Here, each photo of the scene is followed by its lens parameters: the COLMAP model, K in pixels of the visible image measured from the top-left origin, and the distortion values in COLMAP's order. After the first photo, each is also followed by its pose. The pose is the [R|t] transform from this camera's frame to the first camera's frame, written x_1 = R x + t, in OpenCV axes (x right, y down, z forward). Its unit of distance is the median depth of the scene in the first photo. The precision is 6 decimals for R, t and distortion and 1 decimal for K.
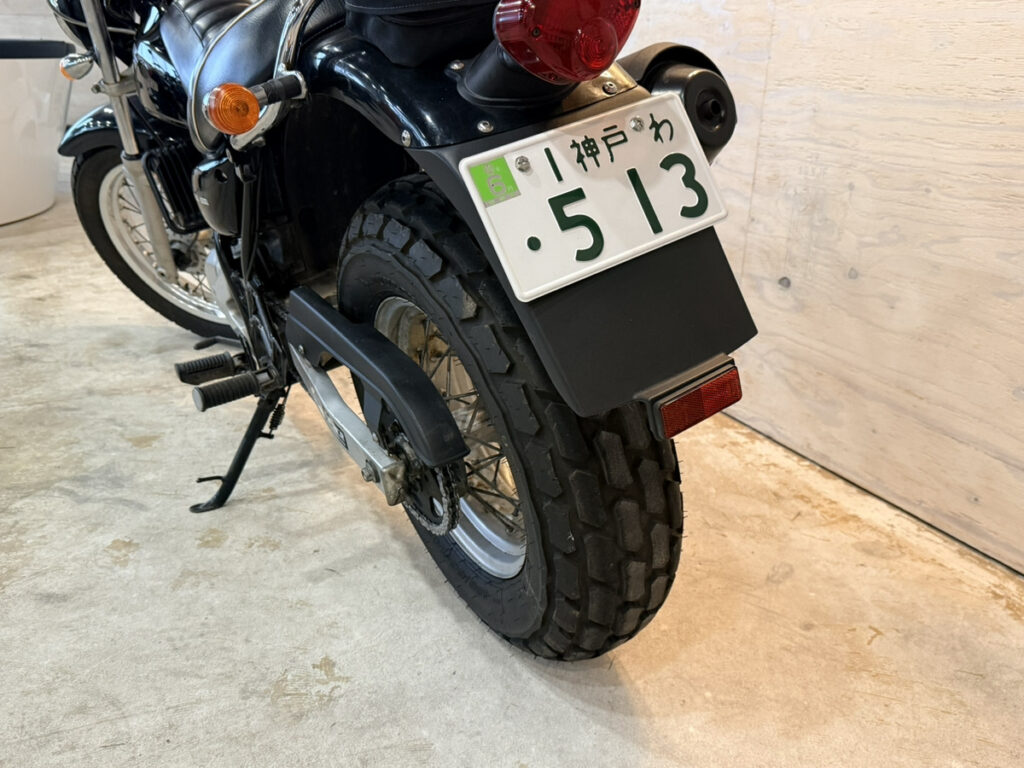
lens RADIAL K [[910.3, 0, 508.4], [0, 910.3, 393.8], [0, 0, 1]] dist [0.162575, -0.353281]
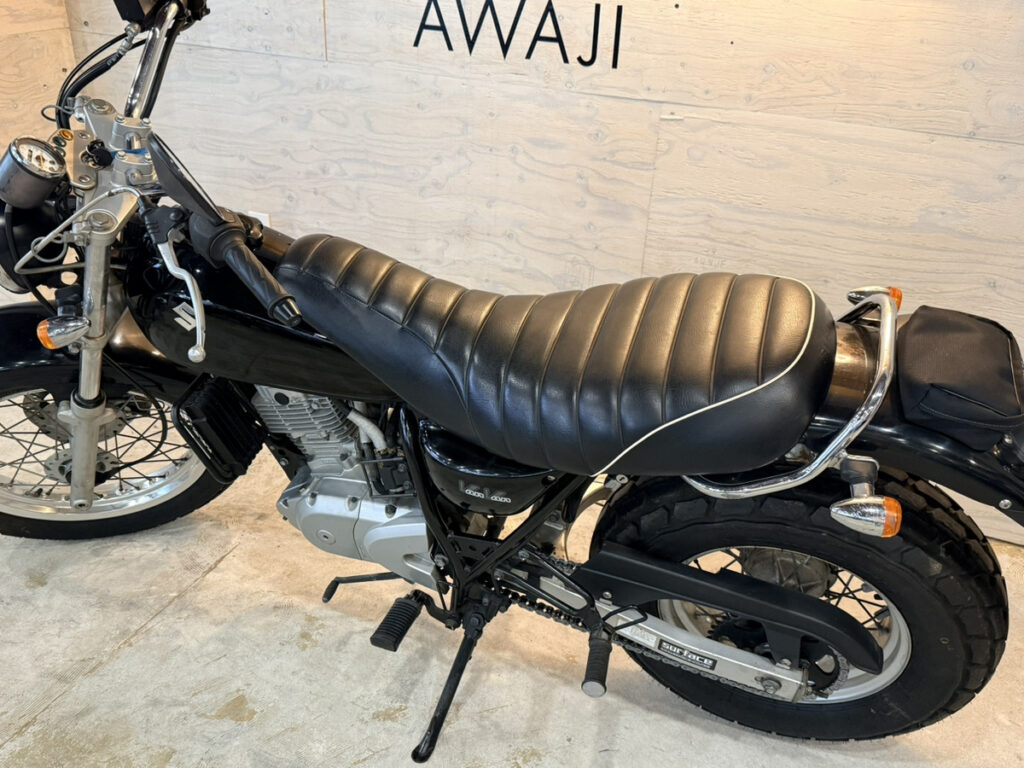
lens RADIAL K [[913.0, 0, 516.1], [0, 913.0, 397.9], [0, 0, 1]] dist [0.110158, -0.199884]
pose [[0.766684, -0.303734, 0.565633, -0.667506], [0.207629, 0.950972, 0.229223, -0.425286], [-0.607524, -0.058300, 0.792159, 0.166789]]
